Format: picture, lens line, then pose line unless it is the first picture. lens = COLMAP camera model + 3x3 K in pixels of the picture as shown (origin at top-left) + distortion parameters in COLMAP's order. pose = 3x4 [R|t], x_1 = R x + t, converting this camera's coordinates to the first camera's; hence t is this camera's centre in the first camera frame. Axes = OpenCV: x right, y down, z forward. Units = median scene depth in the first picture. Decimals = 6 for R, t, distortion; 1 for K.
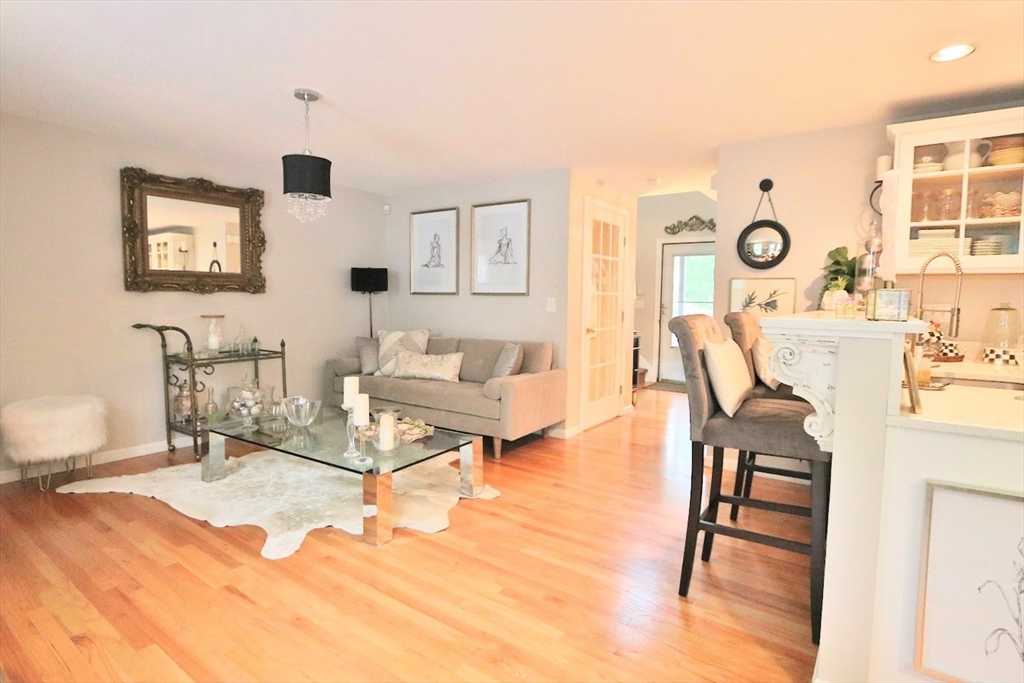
lens RADIAL K [[523.3, 0, 506.3], [0, 523.3, 335.2], [0, 0, 1]] dist [-0.013037, 0.000119]
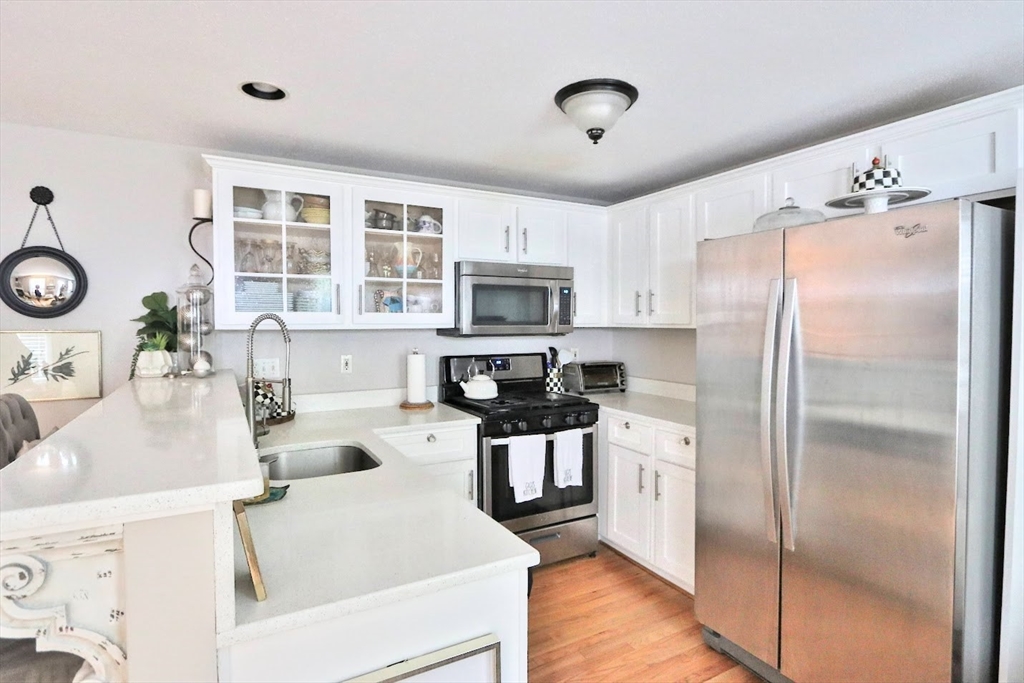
lens RADIAL K [[523.3, 0, 506.3], [0, 523.3, 335.2], [0, 0, 1]] dist [-0.013037, 0.000119]
pose [[0.430522, -0.040229, 0.901683, 0.142399], [0.068927, 0.997554, 0.011596, -0.071437], [-0.899944, 0.057158, 0.432242, 0.170482]]
